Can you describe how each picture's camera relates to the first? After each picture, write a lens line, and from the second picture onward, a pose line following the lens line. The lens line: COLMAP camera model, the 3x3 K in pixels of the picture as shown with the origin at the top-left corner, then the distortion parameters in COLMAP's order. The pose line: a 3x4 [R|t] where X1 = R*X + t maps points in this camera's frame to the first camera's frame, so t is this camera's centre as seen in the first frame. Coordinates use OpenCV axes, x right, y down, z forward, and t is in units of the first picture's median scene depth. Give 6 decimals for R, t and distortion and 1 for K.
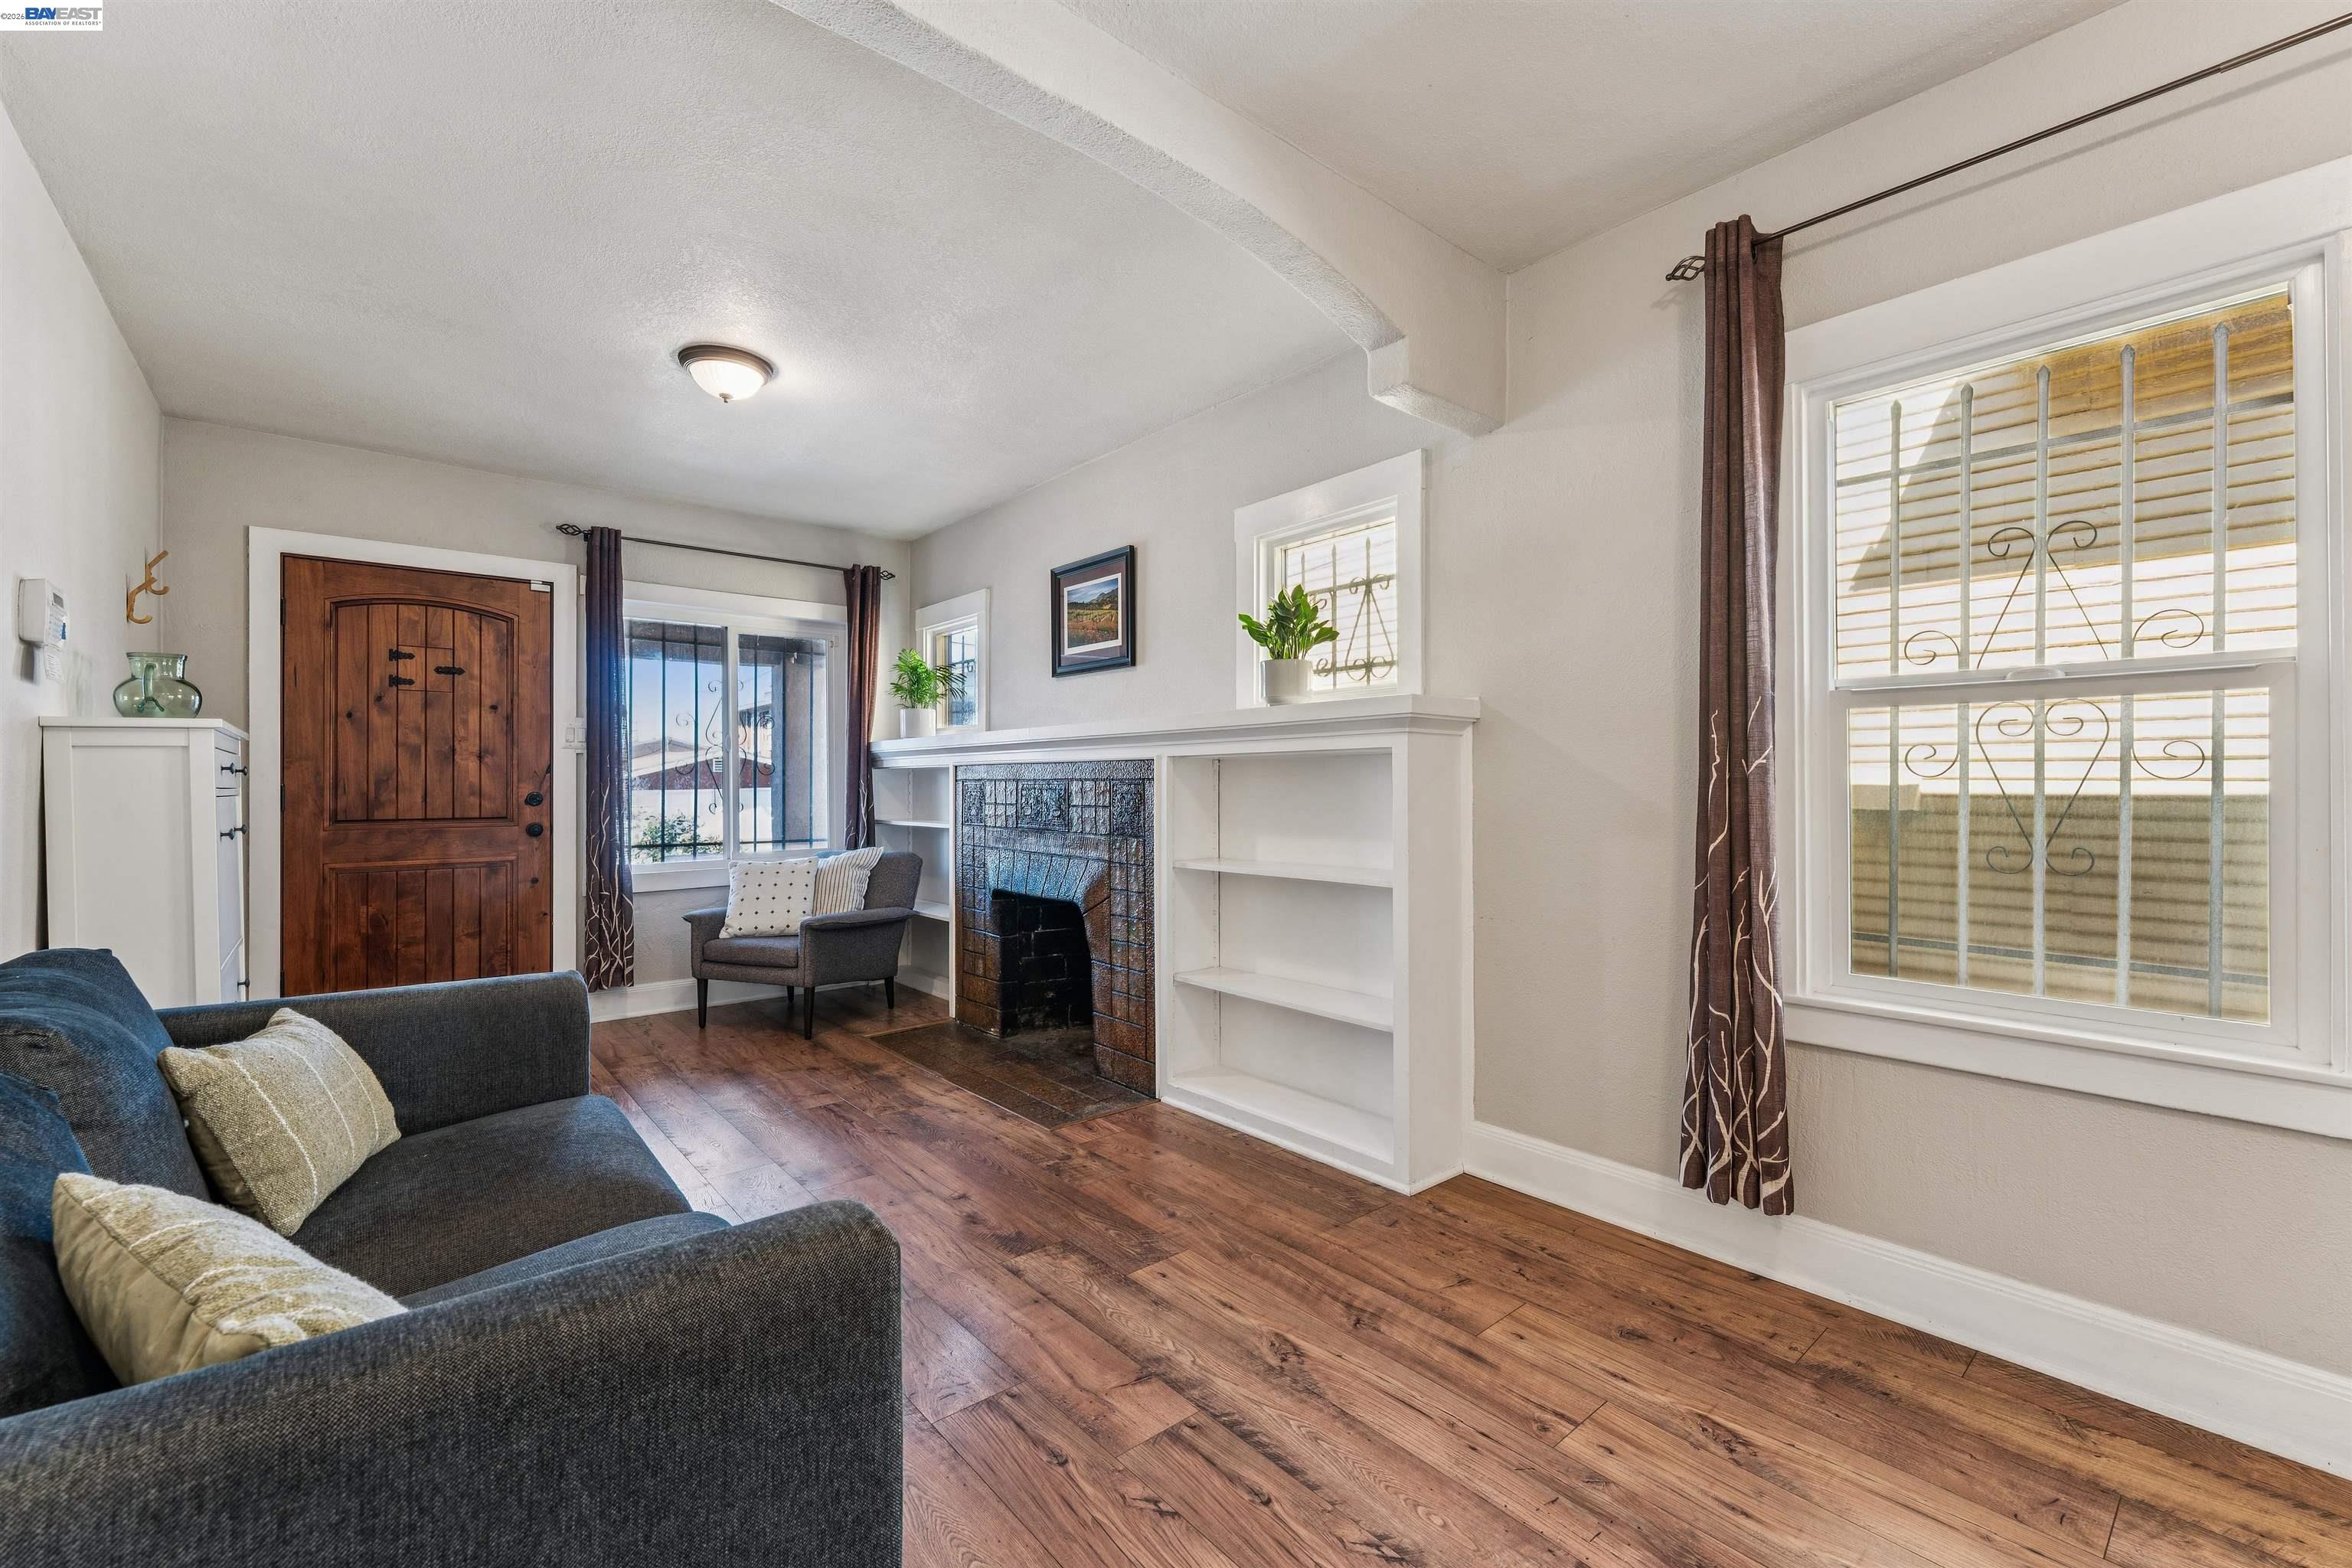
lens RADIAL K [[974.0, 0, 1175.5], [0, 974.0, 777.6], [0, 0, 1]] dist [-0.000298, -0.000228]
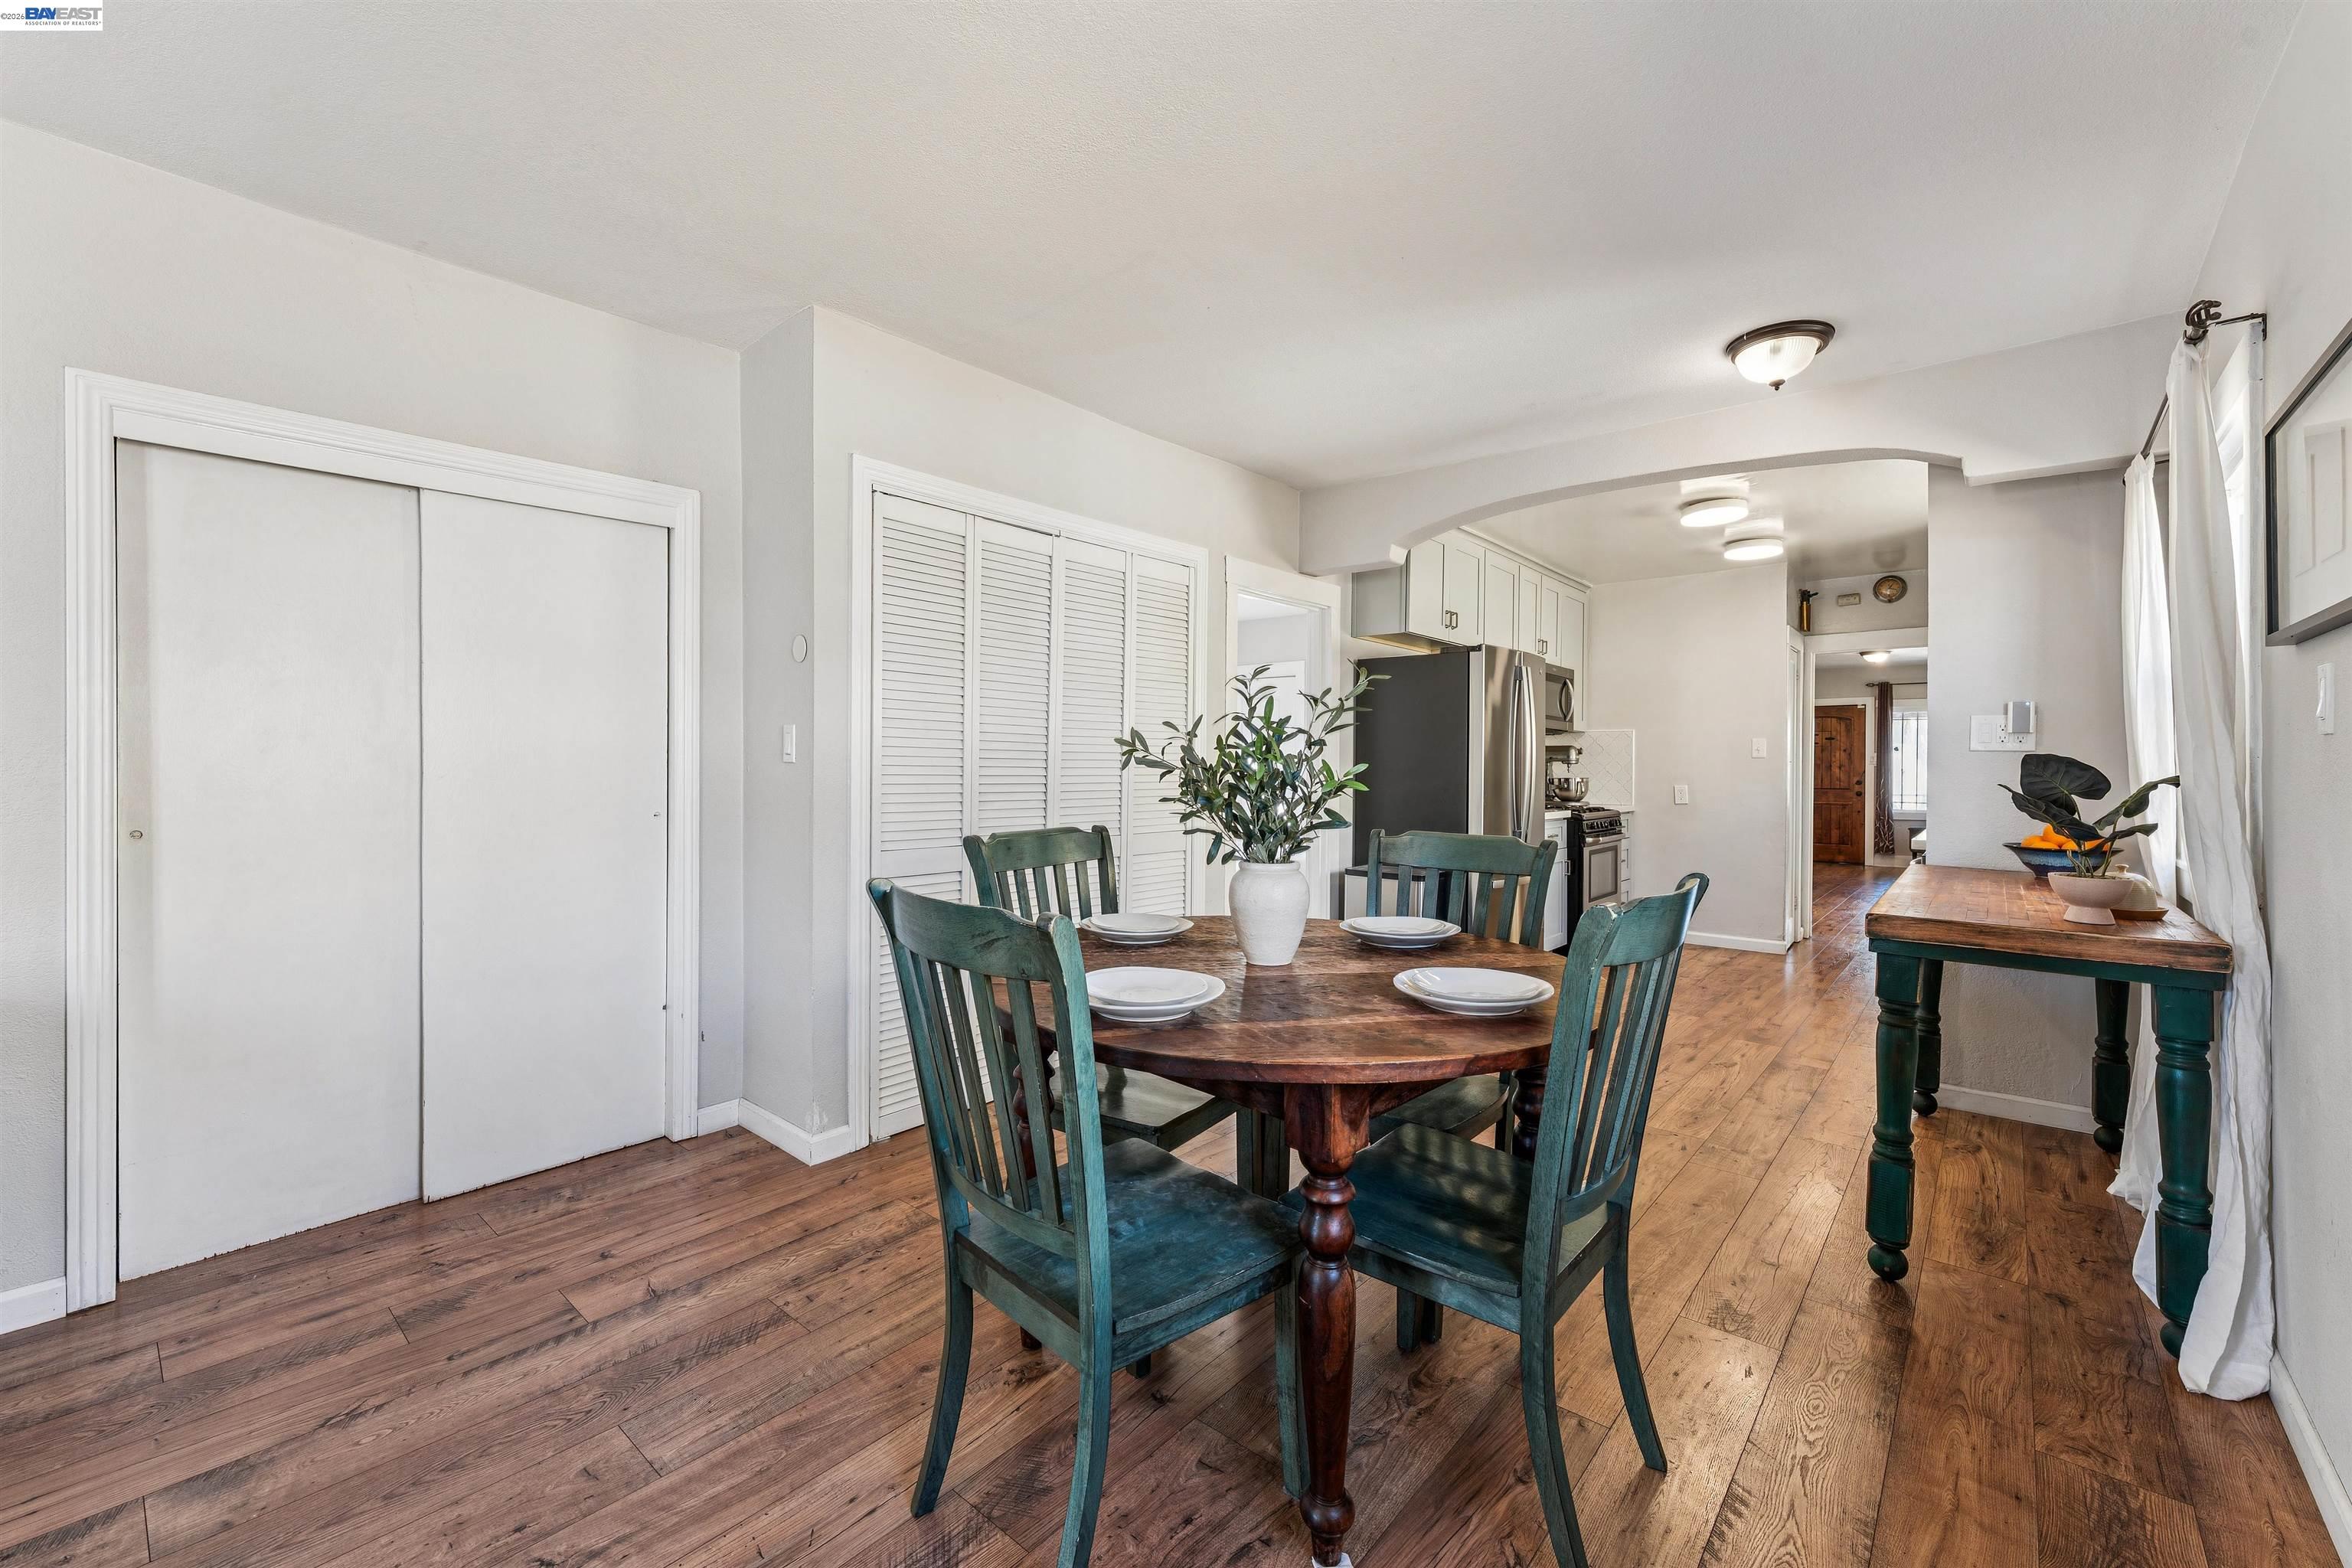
lens RADIAL K [[957.1, 0, 1180.6], [0, 957.1, 769.4], [0, 0, 1]] dist [0.000440, -0.000257]
pose [[0.162383, 0.003474, -0.986722, 2.045386], [-0.003241, 0.999990, 0.002987, -0.020822], [0.986722, 0.002713, 0.162393, -1.610673]]
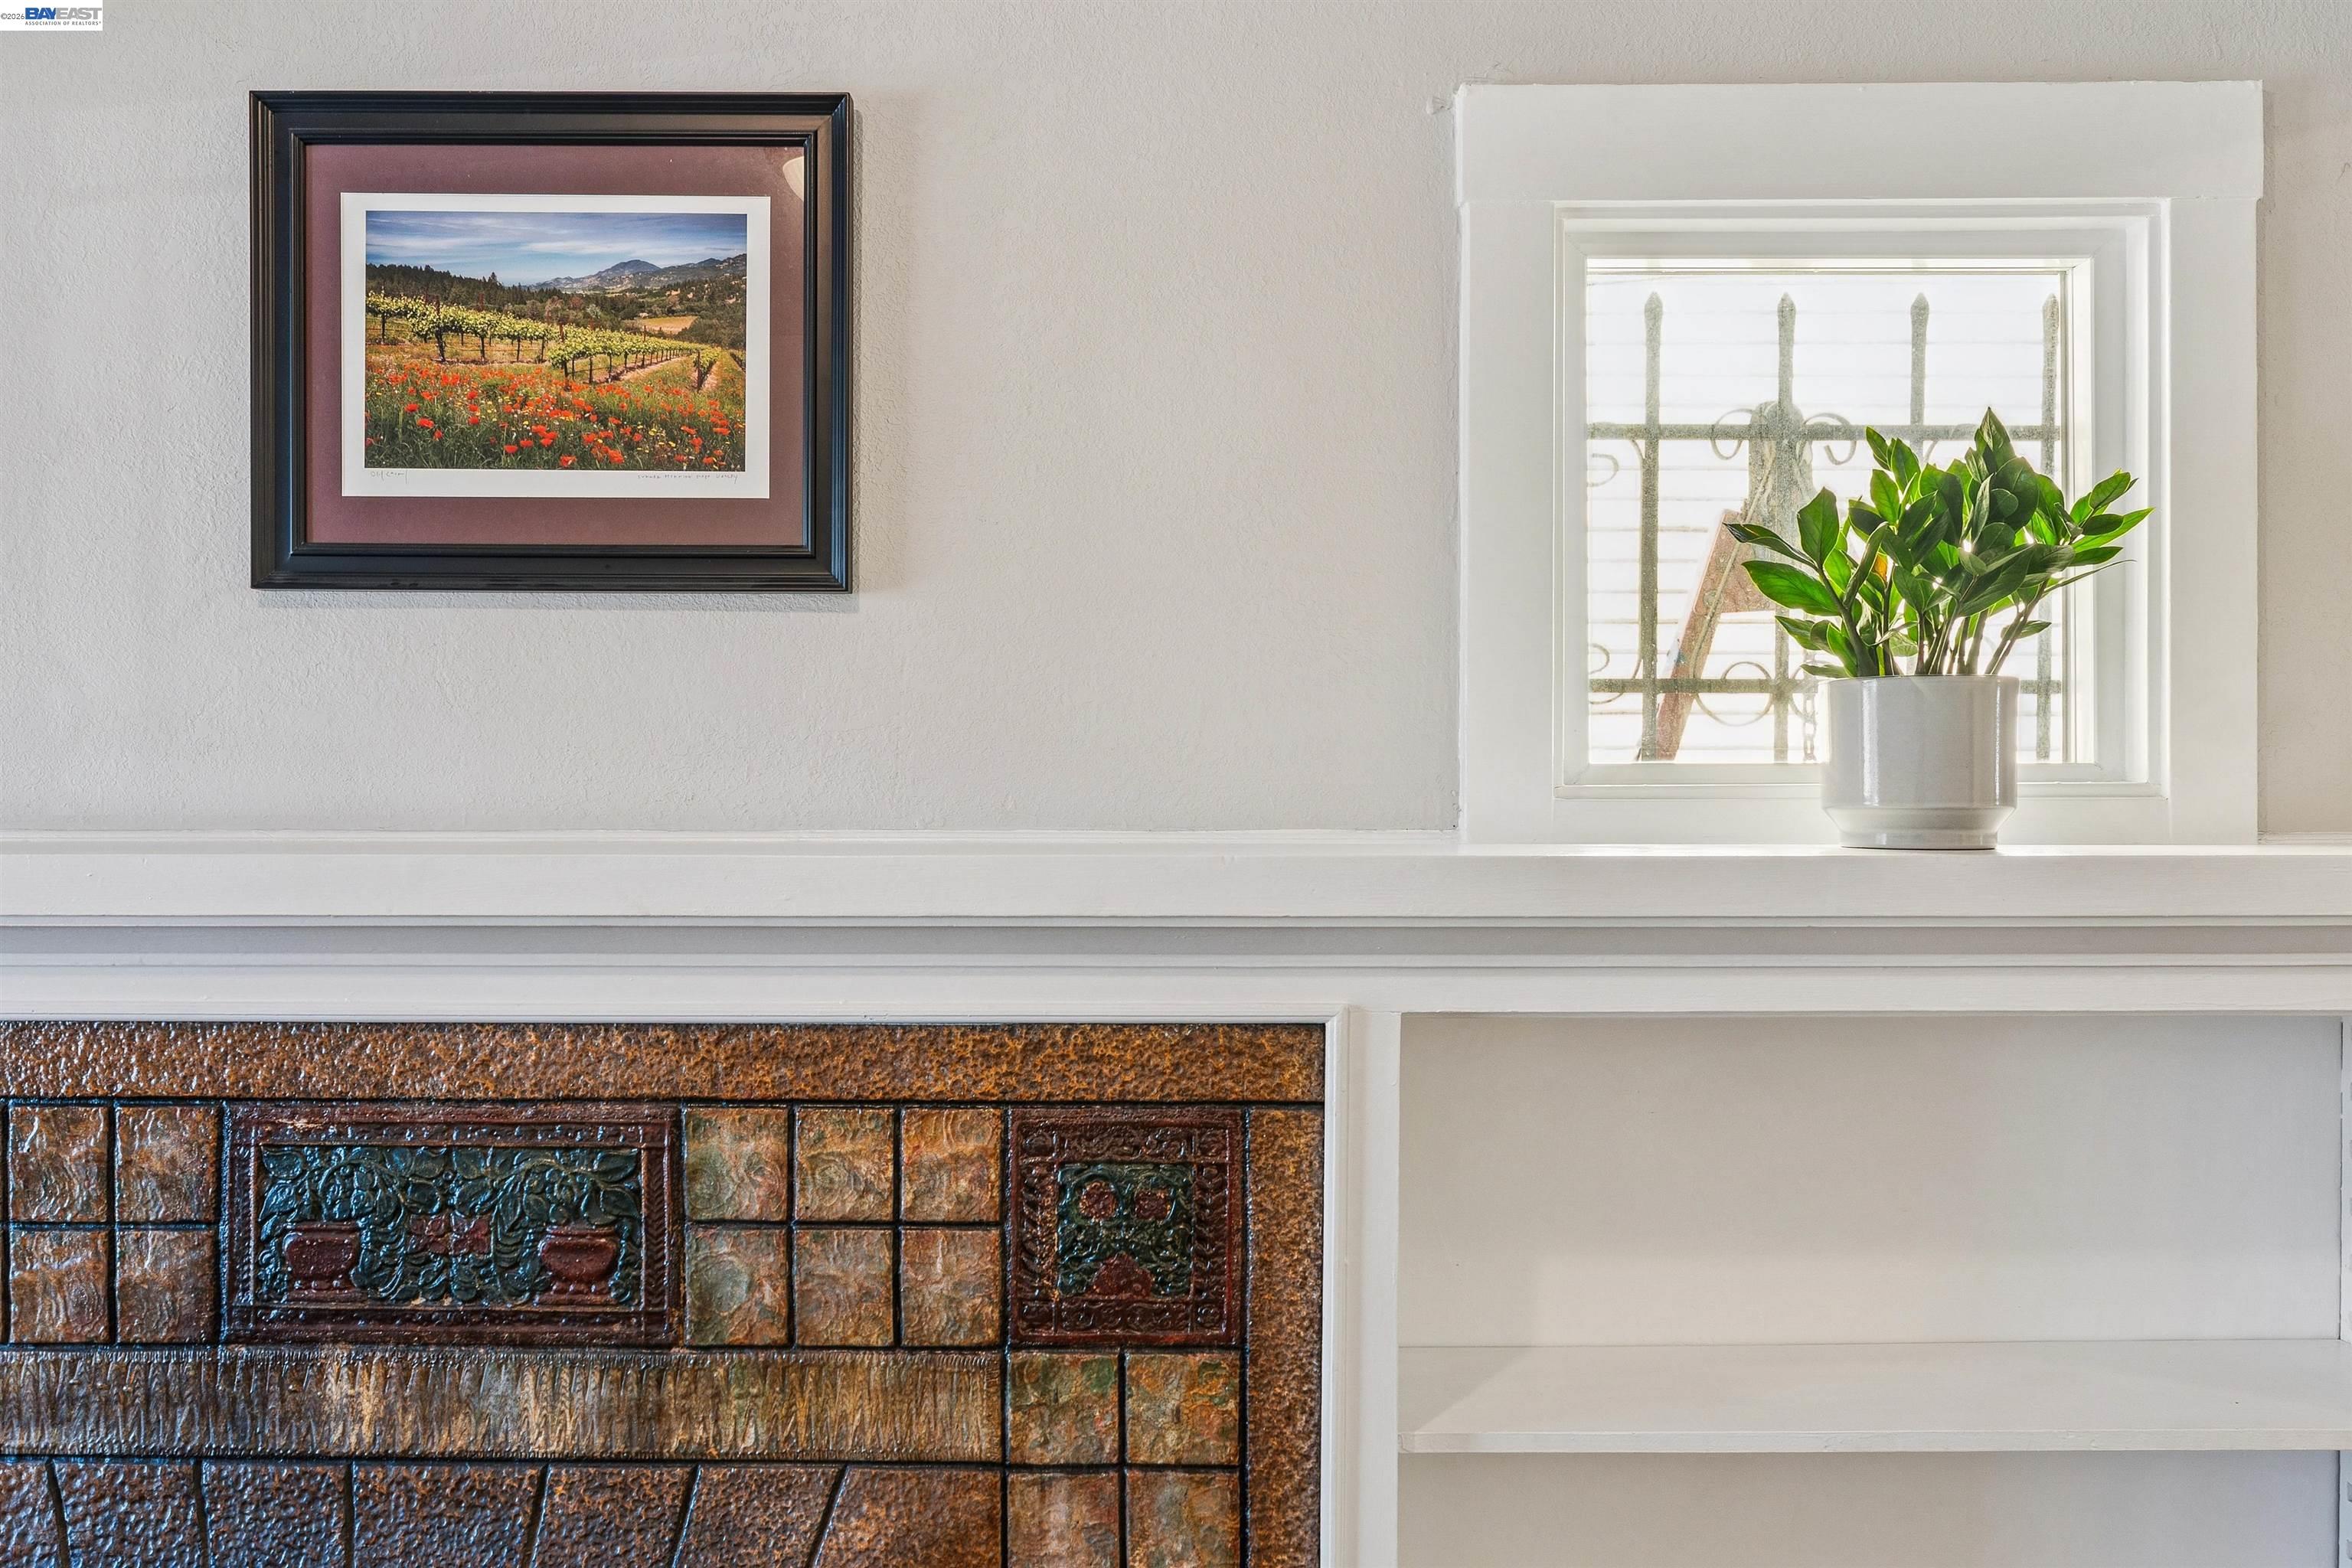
lens RADIAL K [[1815.4, 0, 1177.1], [0, 1815.4, 783.3], [0, 0, 1]] dist [0.007359, 0.003596]
pose [[0.642945, 0.005066, 0.765896, -0.356040], [-0.010546, 0.999942, 0.002239, -0.072036], [-0.765840, -0.009517, 0.642961, 0.674305]]
